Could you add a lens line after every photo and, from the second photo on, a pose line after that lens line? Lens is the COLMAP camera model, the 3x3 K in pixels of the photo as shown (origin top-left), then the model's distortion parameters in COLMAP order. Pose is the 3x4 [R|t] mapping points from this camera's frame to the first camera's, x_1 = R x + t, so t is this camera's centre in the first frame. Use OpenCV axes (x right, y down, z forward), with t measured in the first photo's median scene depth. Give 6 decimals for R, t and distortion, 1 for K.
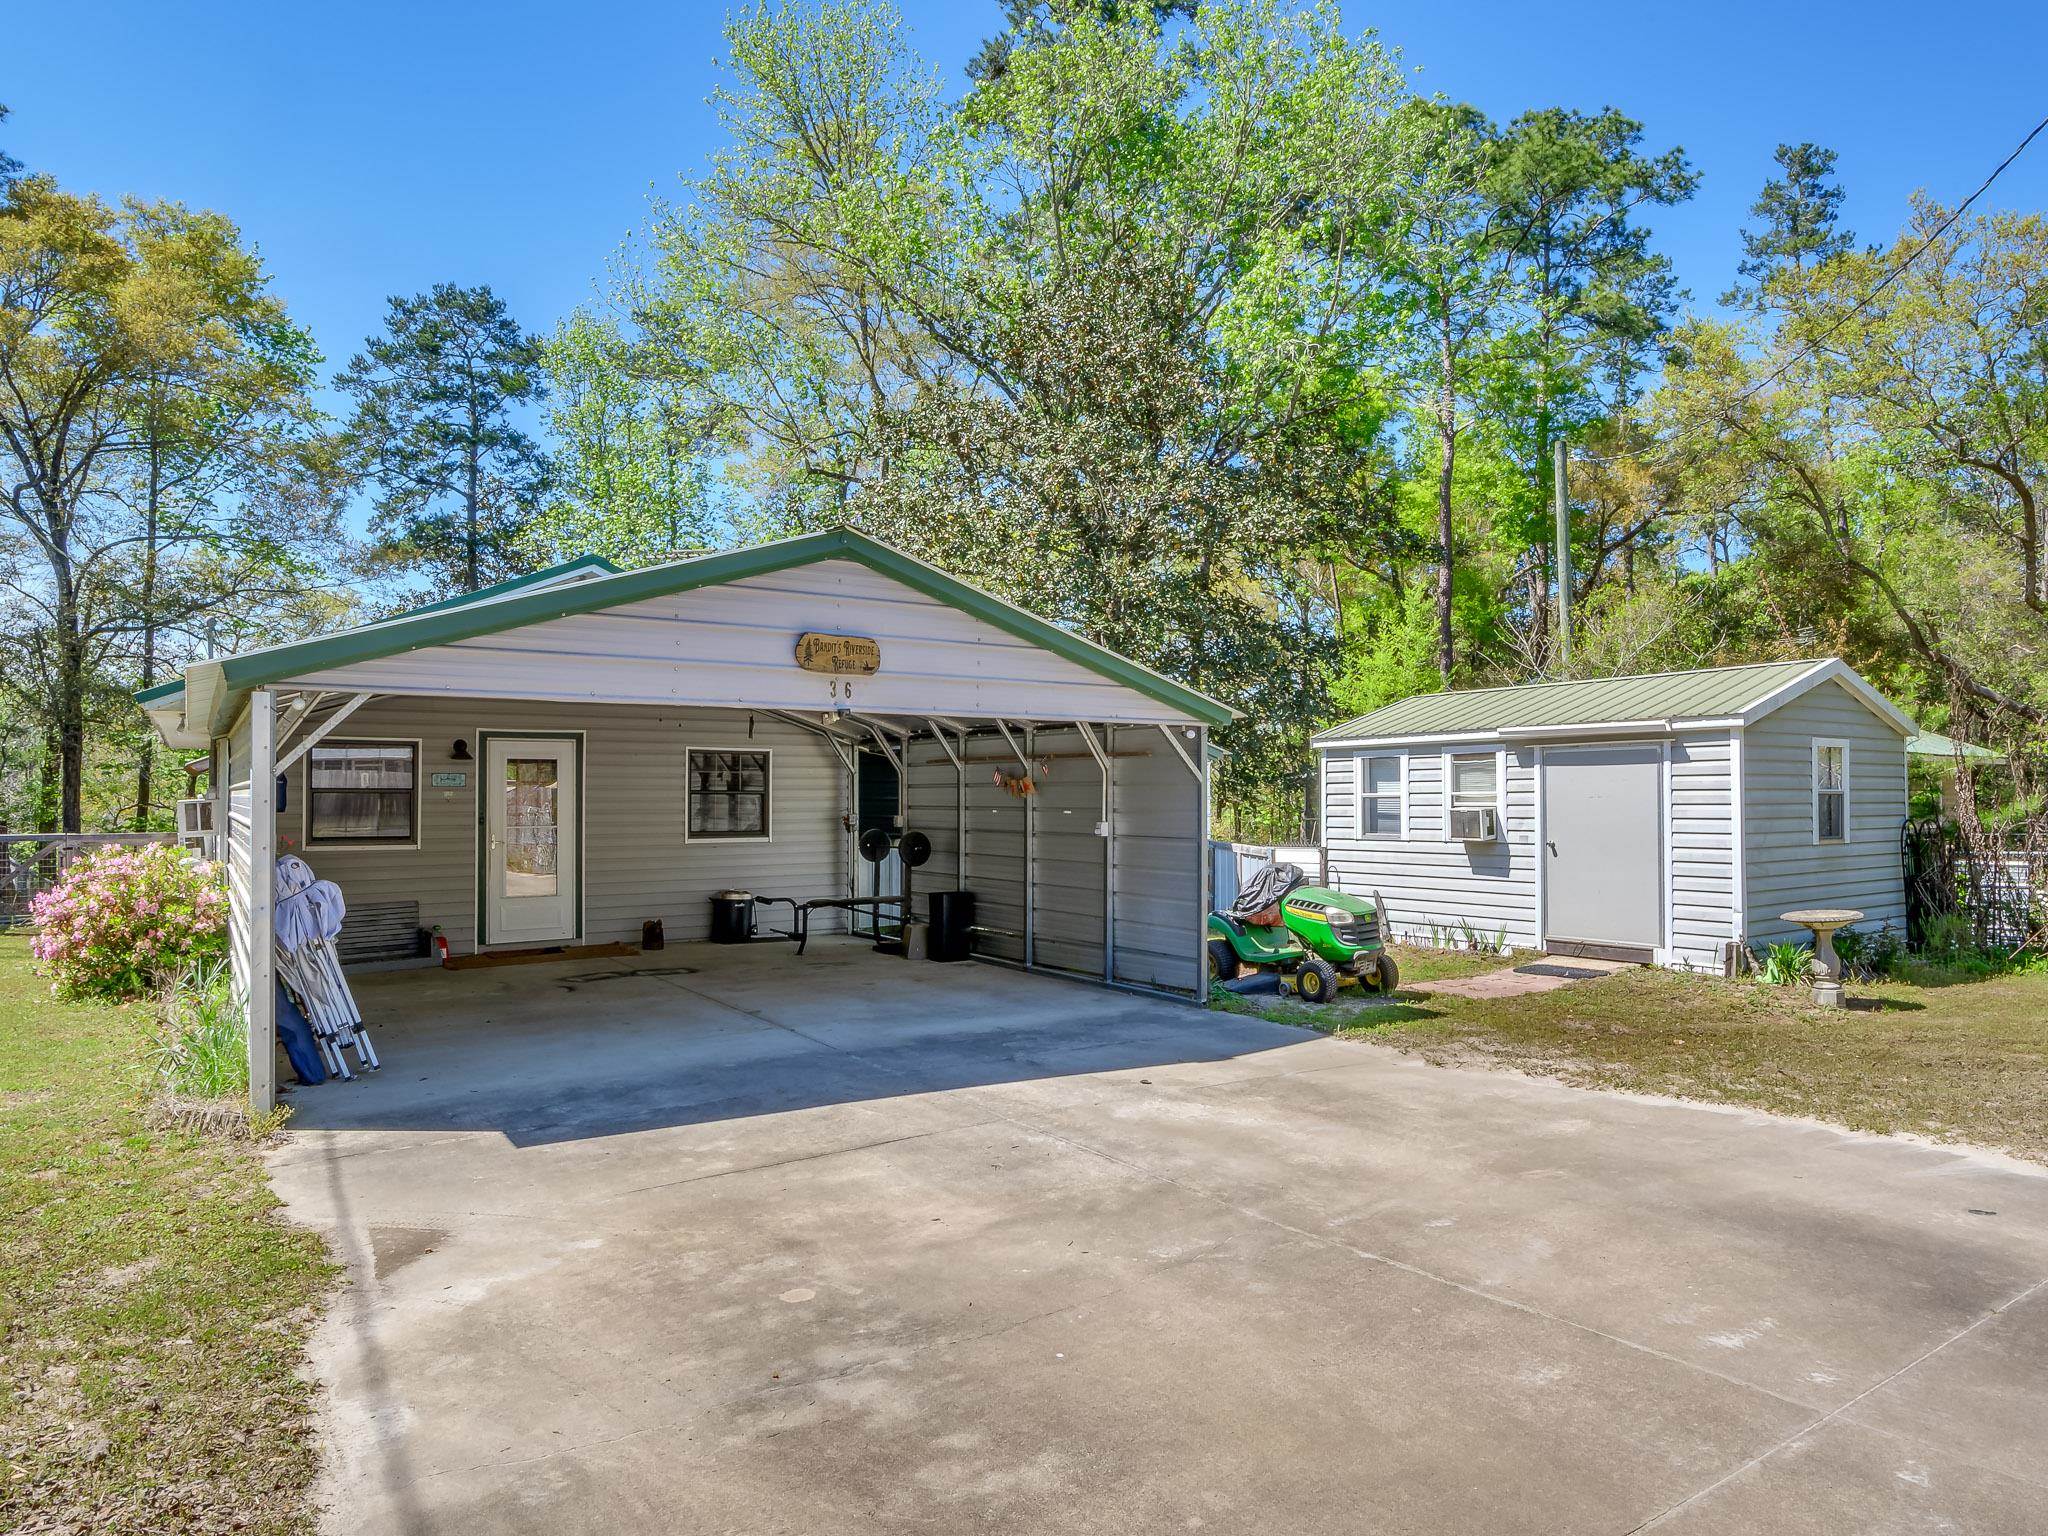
lens RADIAL K [[1262.4, 0, 1027.7], [0, 1262.4, 755.9], [0, 0, 1]] dist [-0.032251, -0.002260]
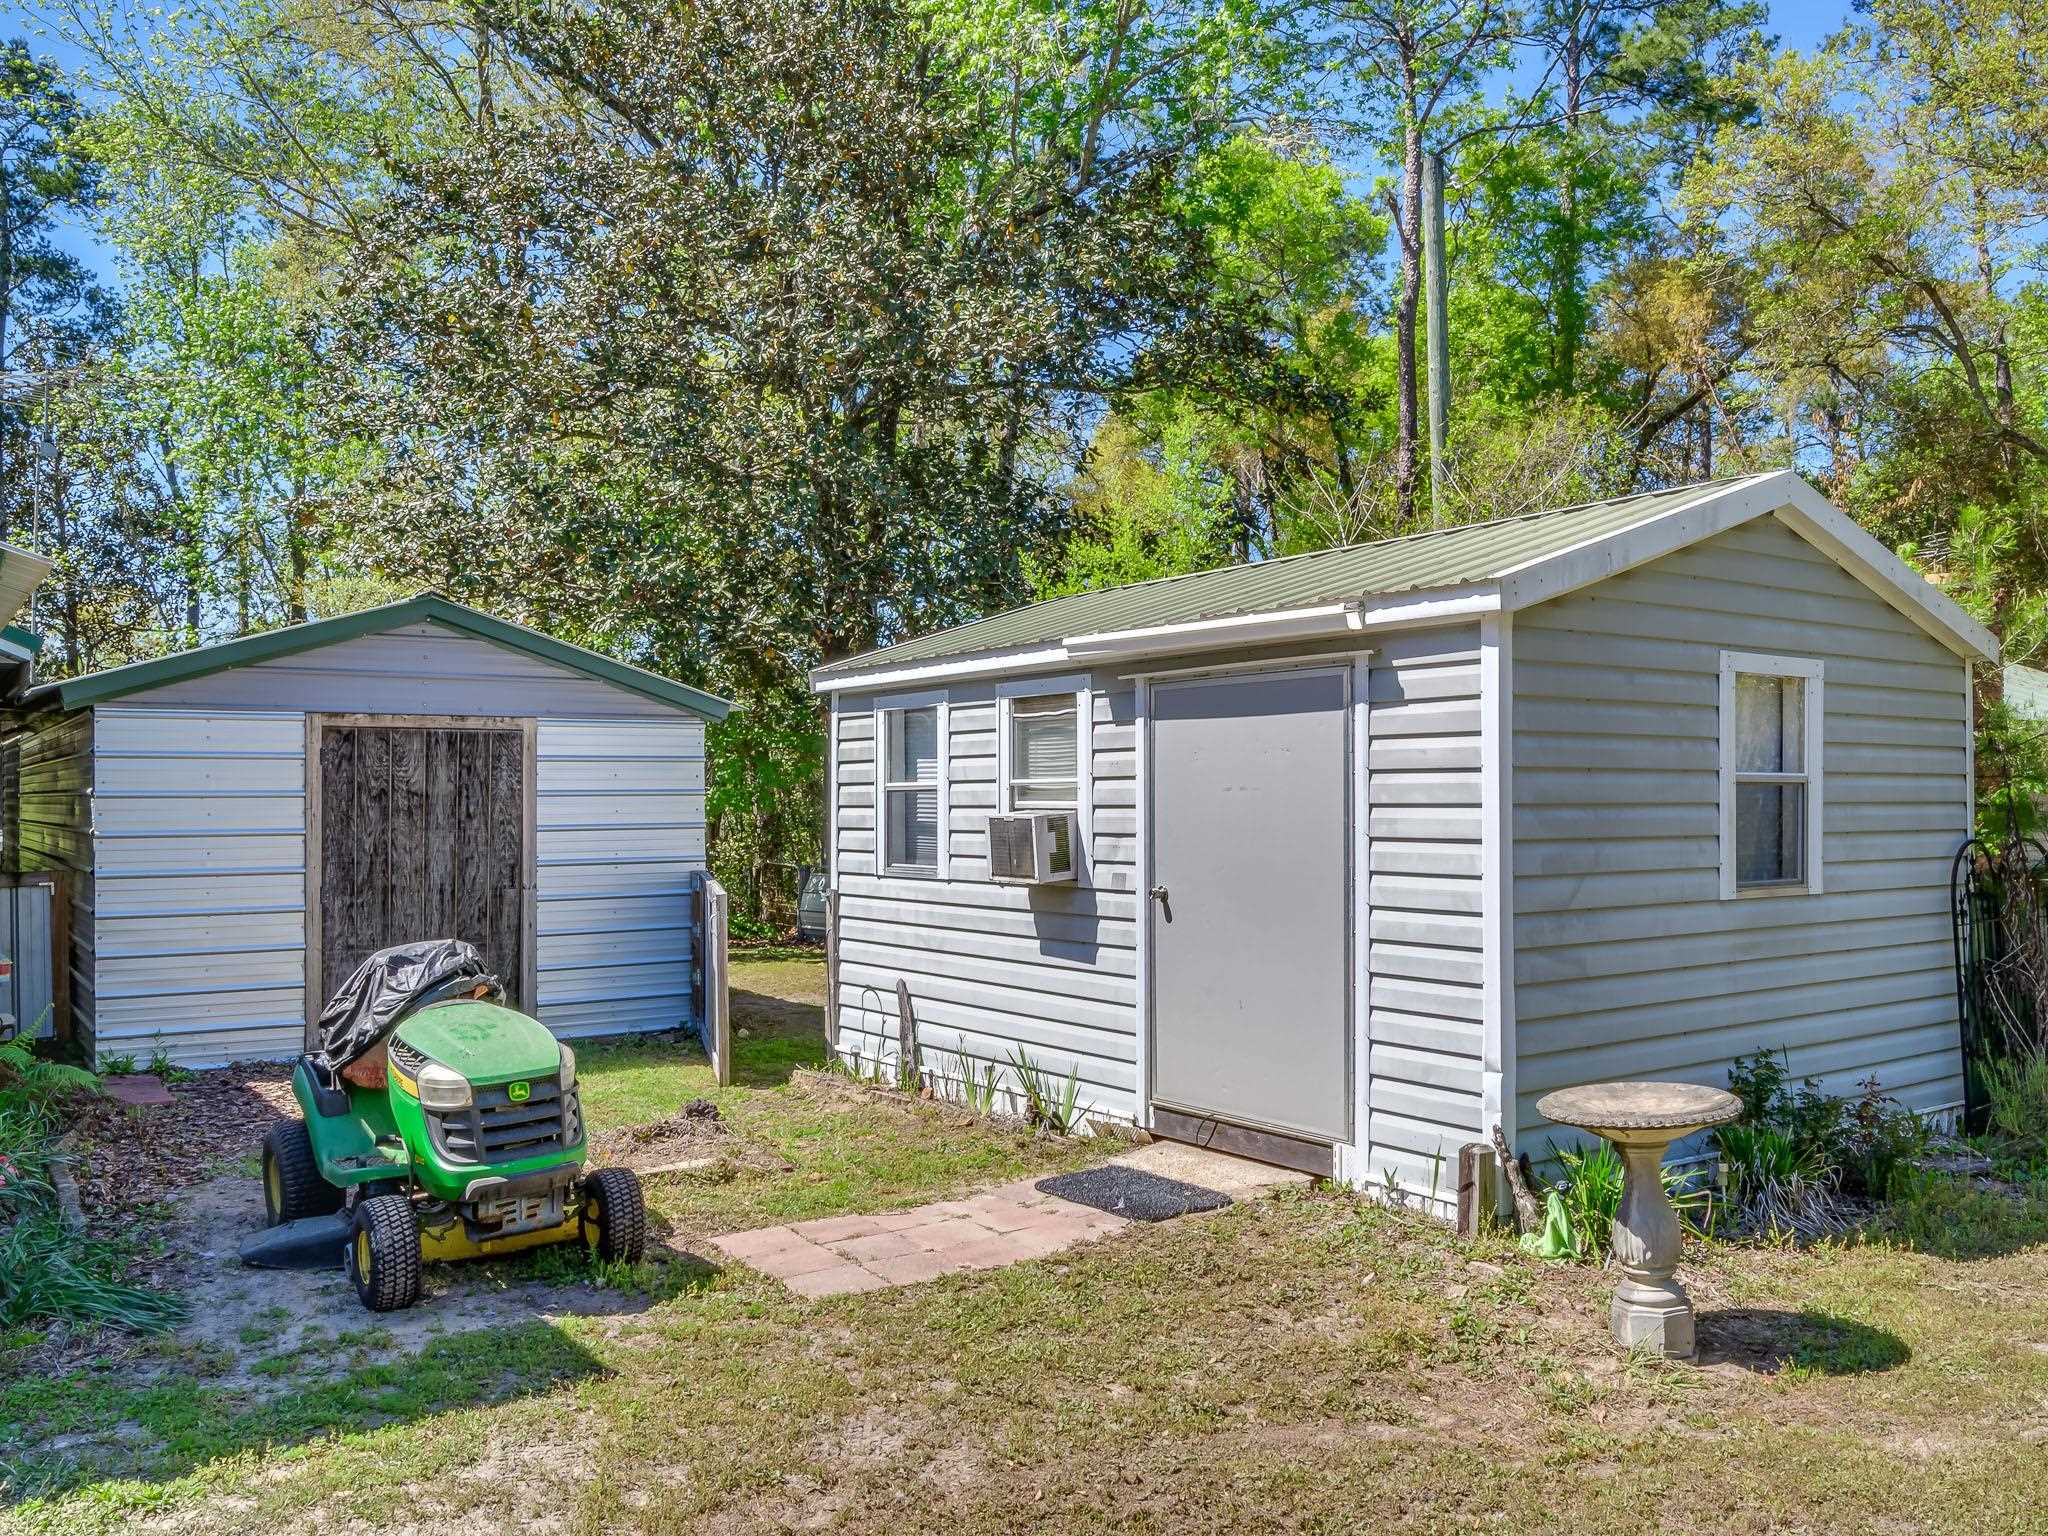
lens RADIAL K [[1645.1, 0, 1024.0], [0, 1645.1, 768.0], [0, 0, 1]] dist [-0.030086, -0.008999]
pose [[0.999893, 0.000812, 0.014629, 0.355652], [-0.001046, 0.999871, 0.016013, 0.015831], [-0.014614, -0.016027, 0.999765, 0.408701]]
